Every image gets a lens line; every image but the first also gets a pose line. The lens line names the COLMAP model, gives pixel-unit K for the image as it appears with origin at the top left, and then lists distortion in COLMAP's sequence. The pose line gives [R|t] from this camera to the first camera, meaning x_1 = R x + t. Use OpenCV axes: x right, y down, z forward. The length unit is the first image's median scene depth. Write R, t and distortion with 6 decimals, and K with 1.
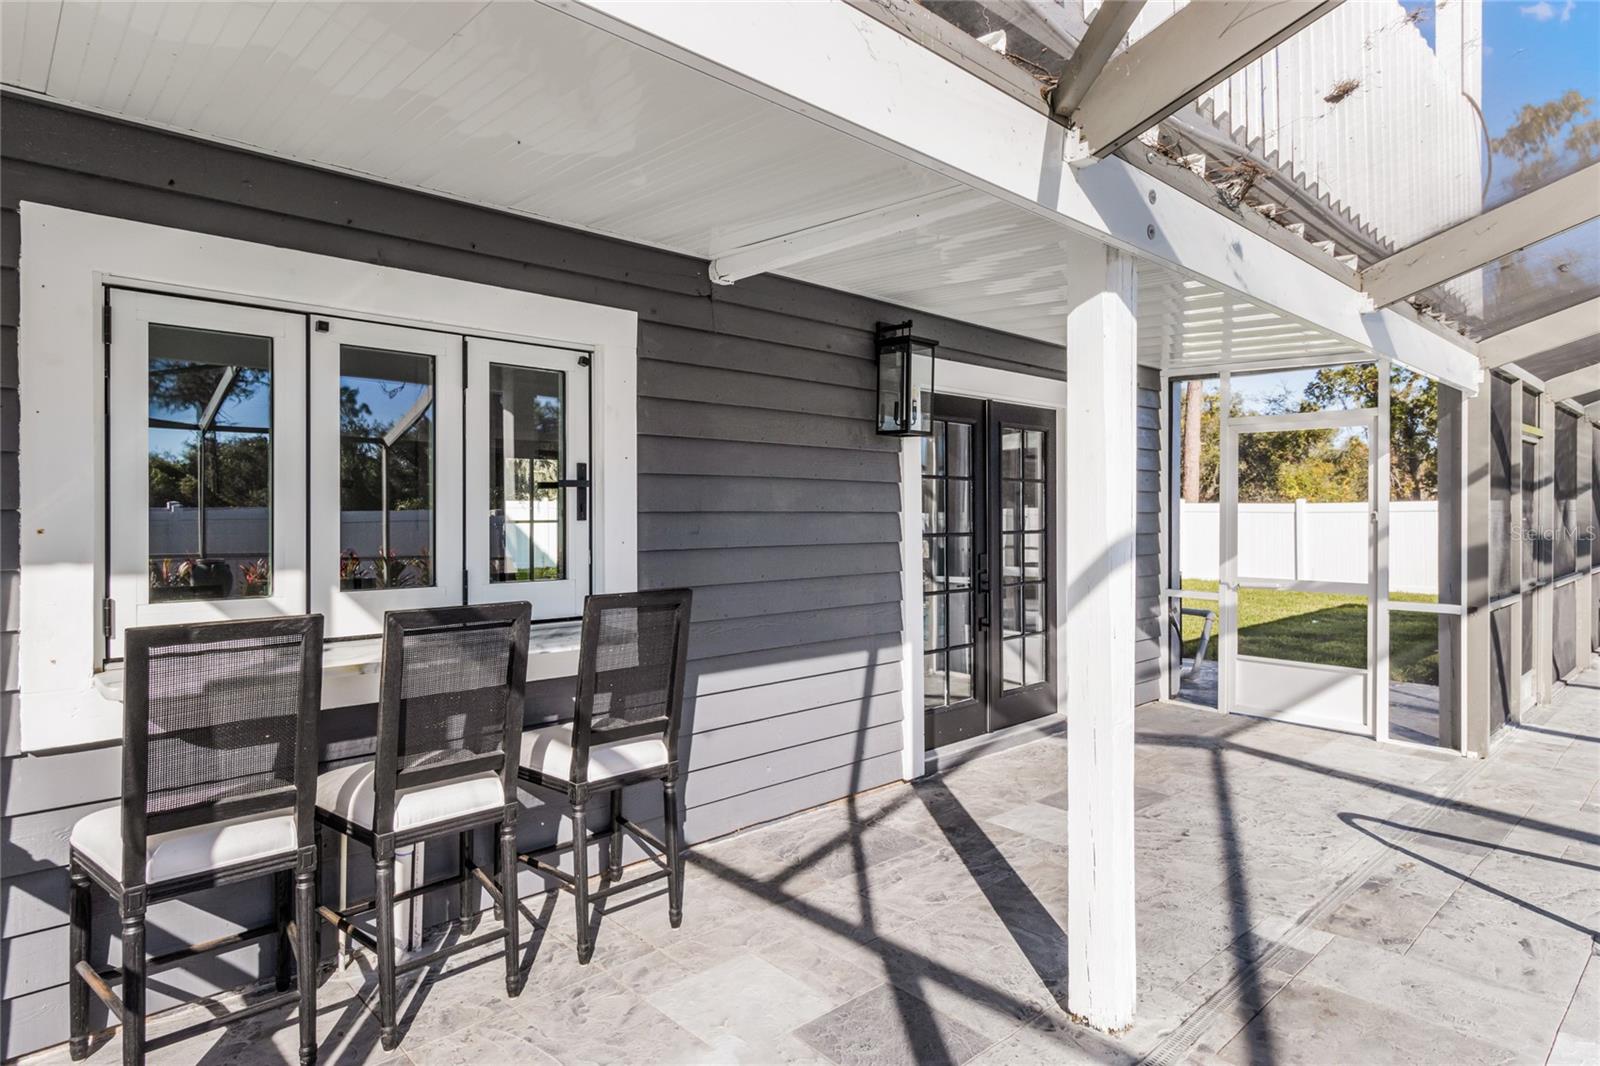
lens RADIAL K [[908.7, 0, 800.8], [0, 908.7, 511.4], [0, 0, 1]] dist [-0.002215, -0.000258]
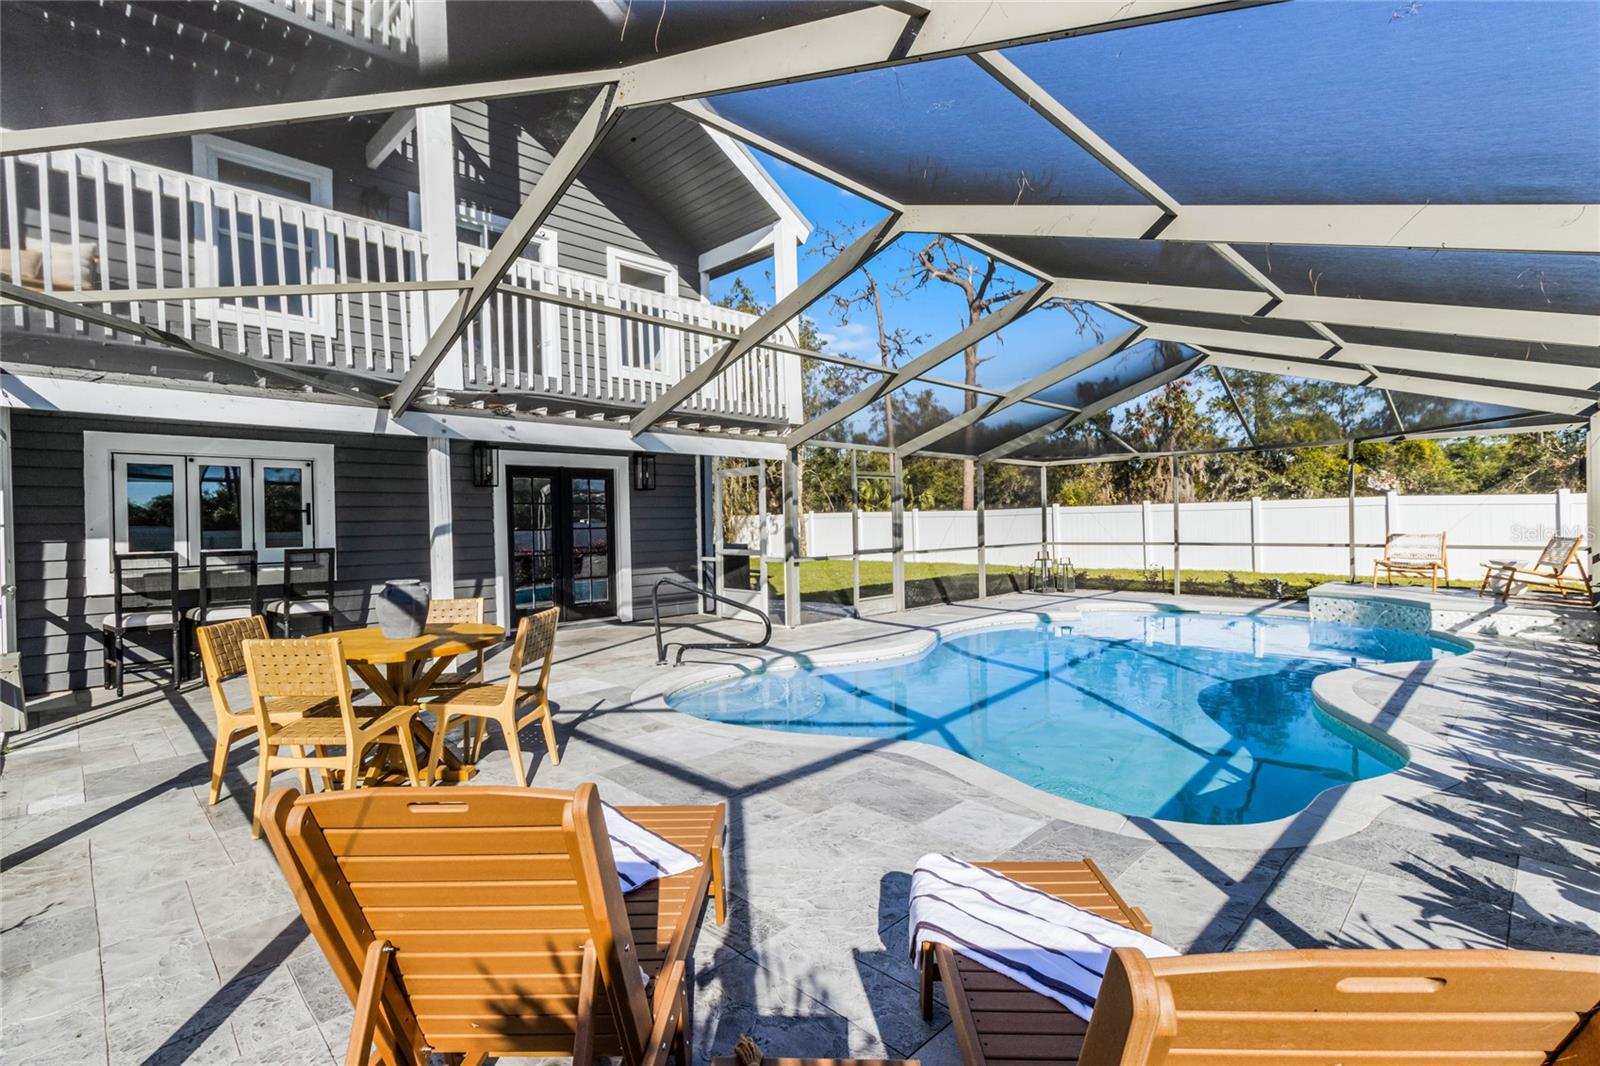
lens RADIAL K [[746.8, 0, 794.9], [0, 746.8, 531.1], [0, 0, 1]] dist [0.003253, 0.000774]
pose [[0.999735, -0.016800, 0.015742, 1.424796], [0.016570, 0.999755, 0.014657, 0.025375], [-0.015984, -0.014393, 0.999769, -1.504155]]
